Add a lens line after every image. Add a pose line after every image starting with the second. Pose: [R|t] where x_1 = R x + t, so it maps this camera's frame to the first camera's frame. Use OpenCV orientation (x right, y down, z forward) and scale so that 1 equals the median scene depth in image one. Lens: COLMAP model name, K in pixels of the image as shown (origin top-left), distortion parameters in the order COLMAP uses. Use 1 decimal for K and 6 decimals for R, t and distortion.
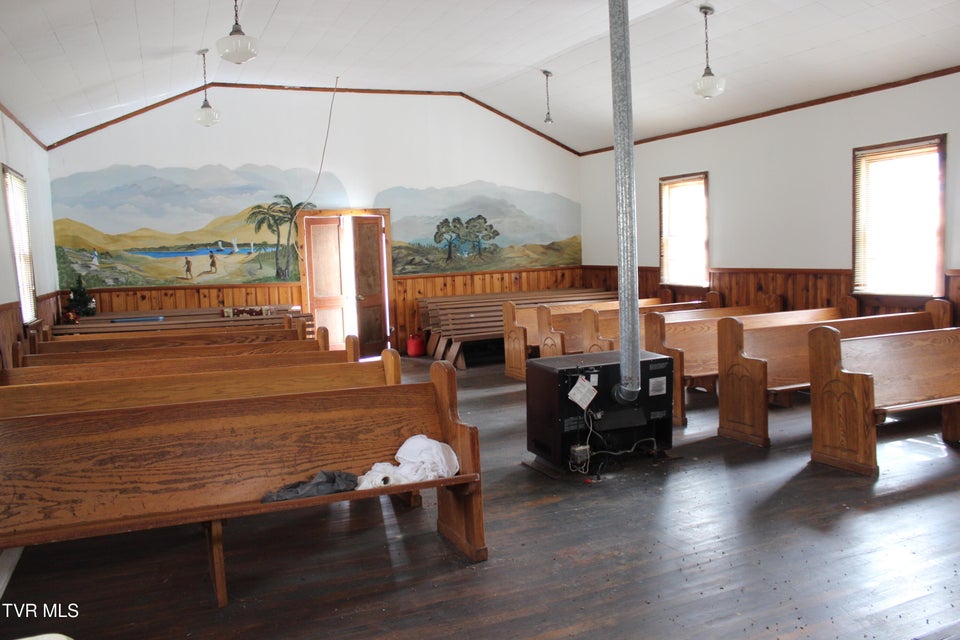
lens RADIAL K [[805.7, 0, 485.1], [0, 805.7, 314.9], [0, 0, 1]] dist [-0.172170, 0.162783]
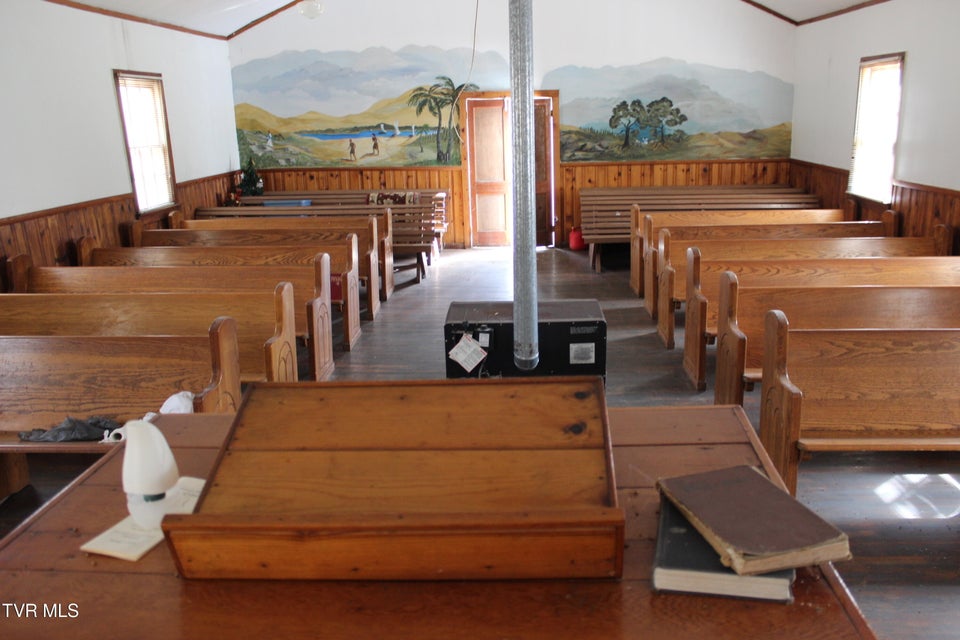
lens RADIAL K [[805.7, 0, 485.1], [0, 805.7, 314.9], [0, 0, 1]] dist [-0.172170, 0.162783]
pose [[0.899682, 0.119521, -0.419865, 0.235702], [-0.041206, 0.980747, 0.190887, -0.052432], [0.434596, -0.154437, 0.887285, 0.113956]]
